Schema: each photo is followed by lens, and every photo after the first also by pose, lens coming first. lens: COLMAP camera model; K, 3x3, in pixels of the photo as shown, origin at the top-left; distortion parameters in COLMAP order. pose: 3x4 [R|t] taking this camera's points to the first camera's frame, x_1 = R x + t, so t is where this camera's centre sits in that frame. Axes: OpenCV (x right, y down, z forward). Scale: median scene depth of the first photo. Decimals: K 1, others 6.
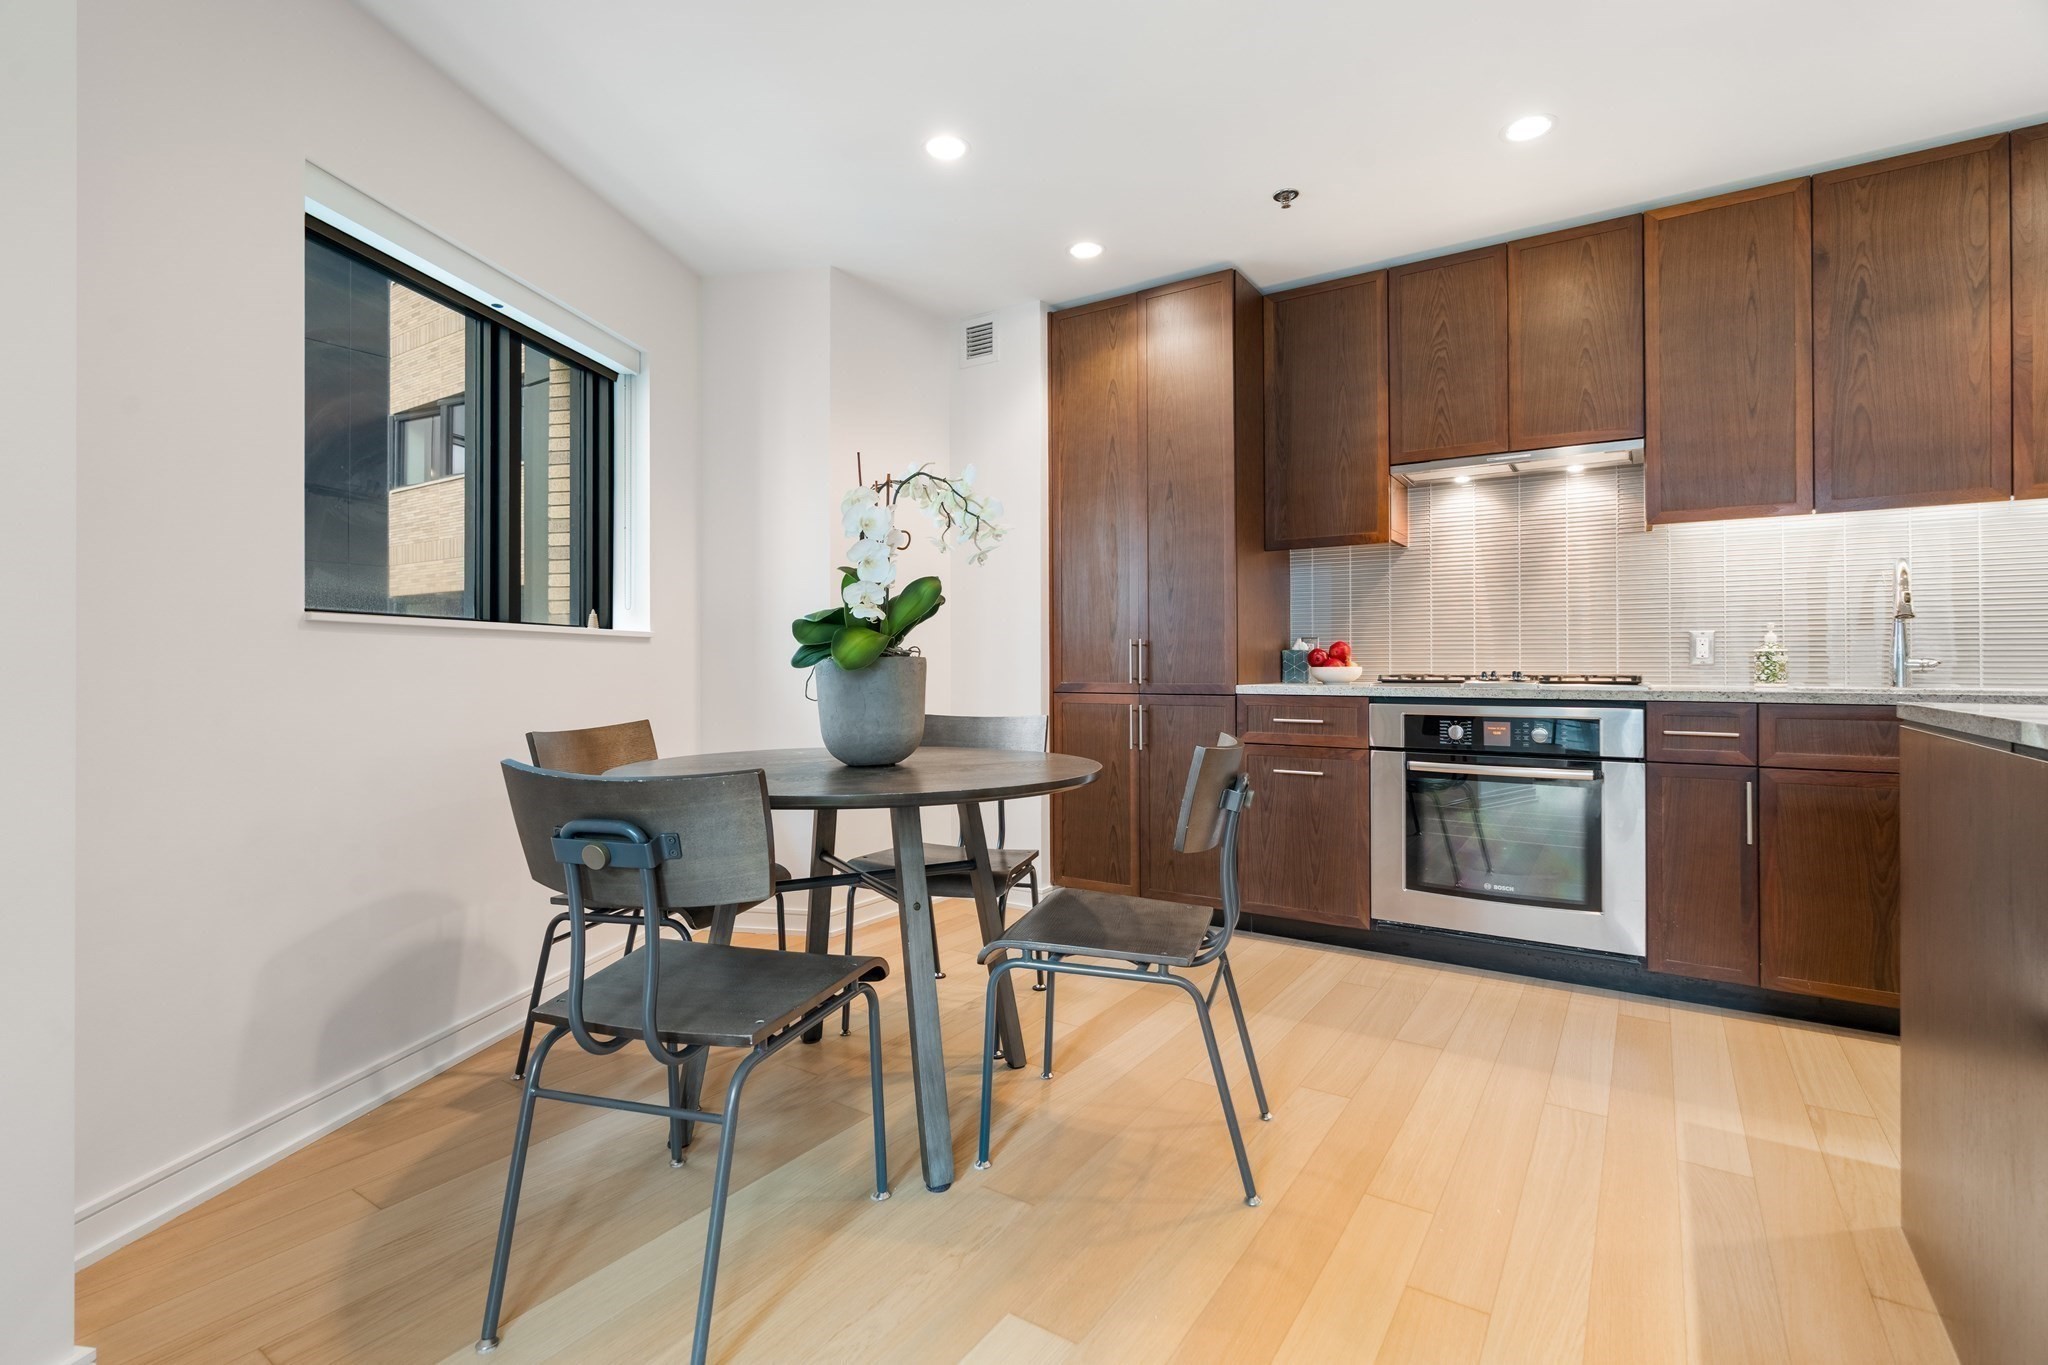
lens RADIAL K [[957.2, 0, 996.3], [0, 957.2, 674.2], [0, 0, 1]] dist [-0.015307, 0.005141]
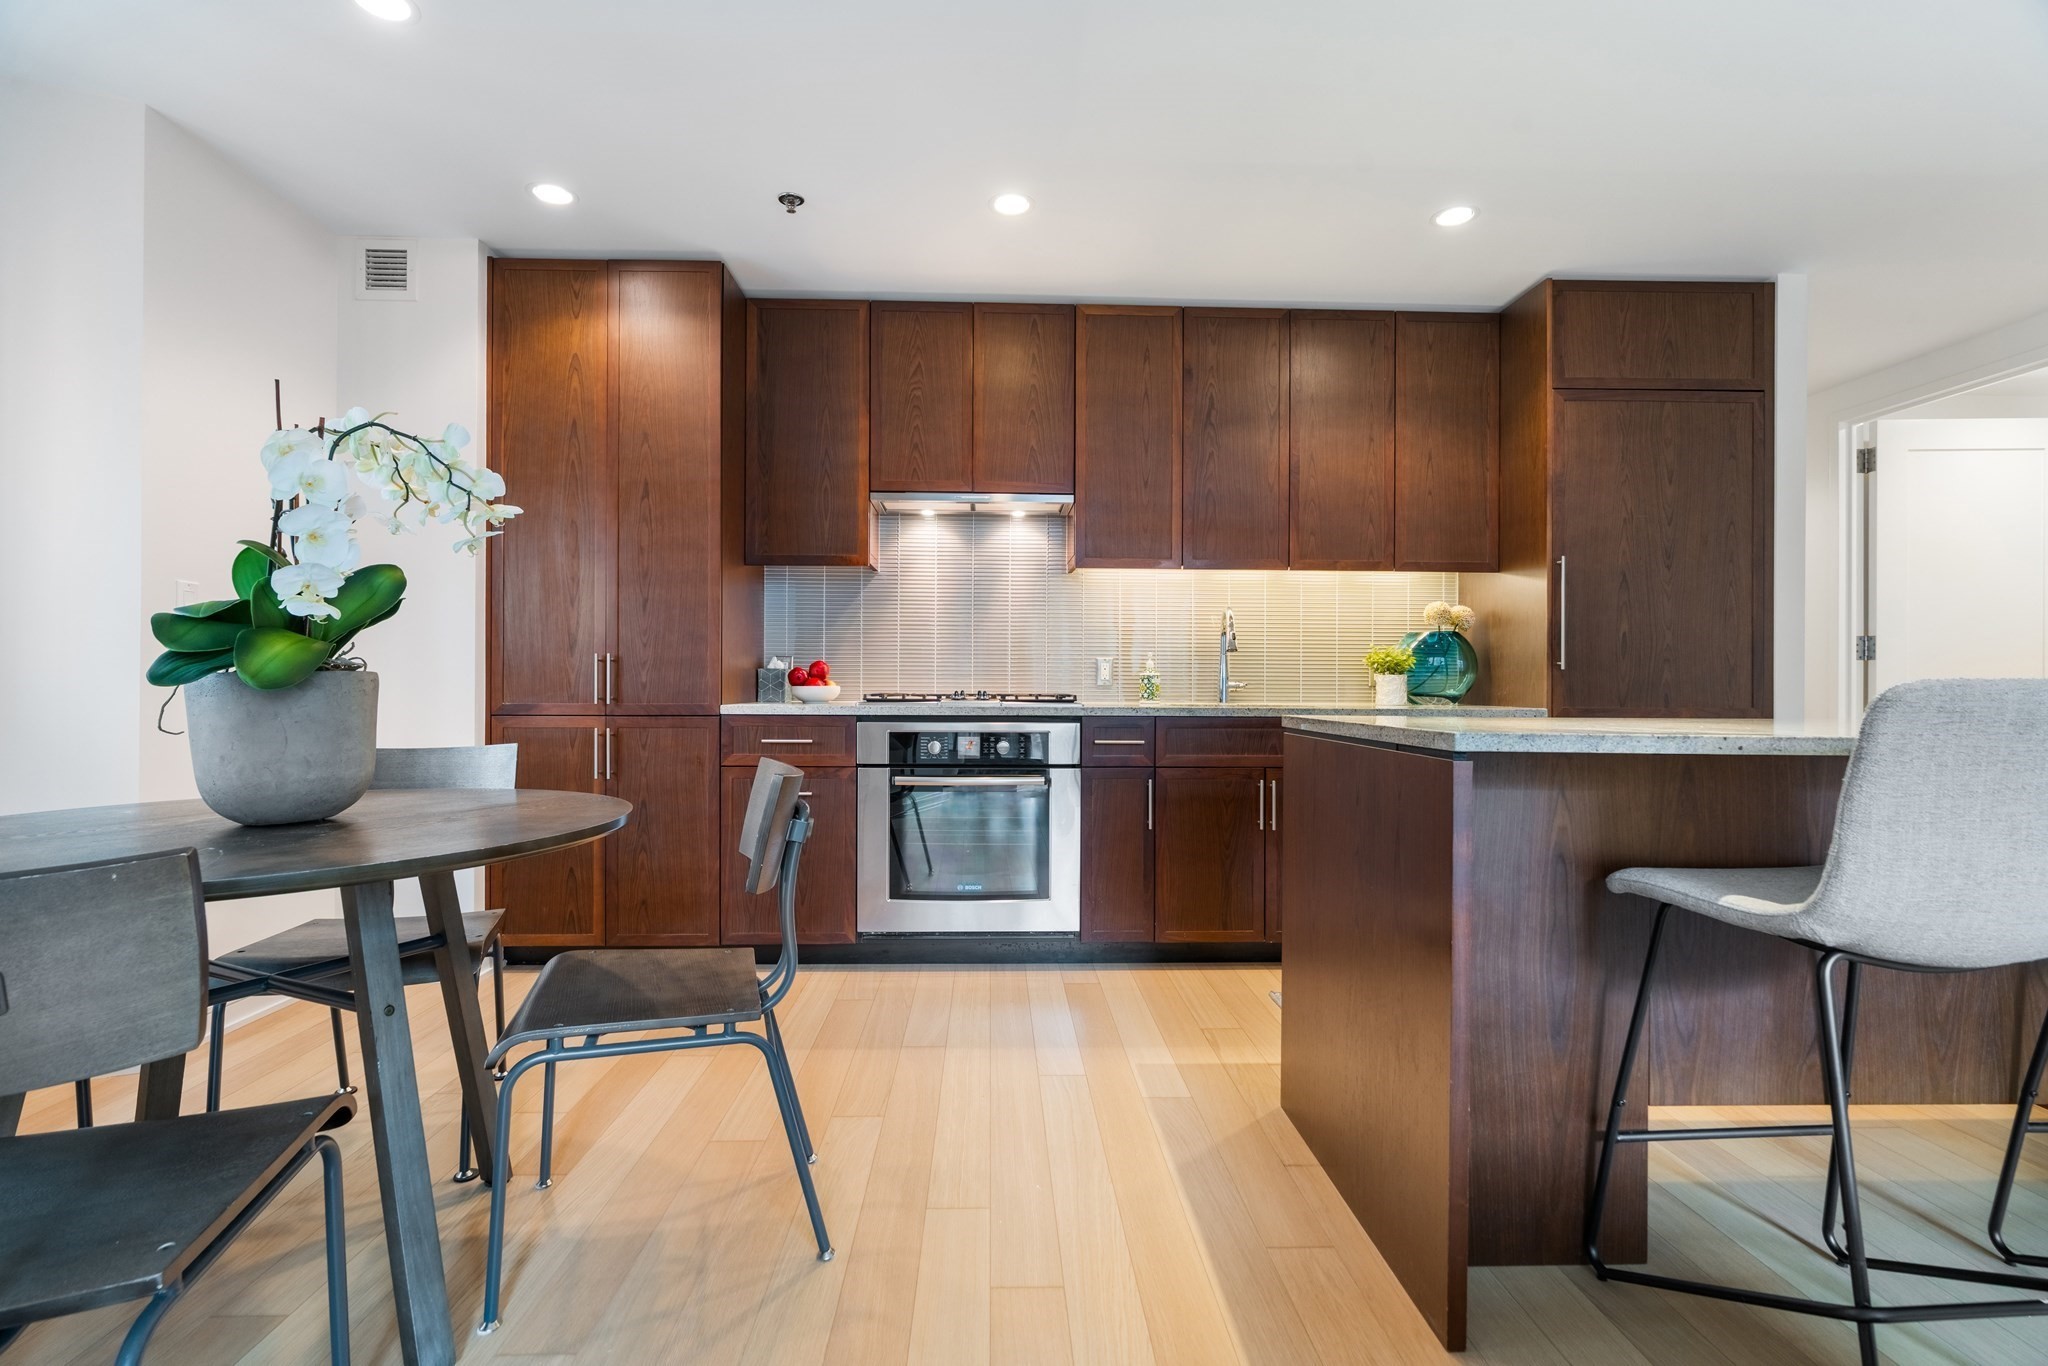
lens RADIAL K [[957.2, 0, 1029.1], [0, 957.2, 692.0], [0, 0, 1]] dist [-0.015307, 0.005141]
pose [[0.802454, -0.000140, 0.596714, -0.085235], [0.000345, 1.000000, -0.000228, -0.001343], [-0.596714, 0.000389, 0.802454, 0.081949]]
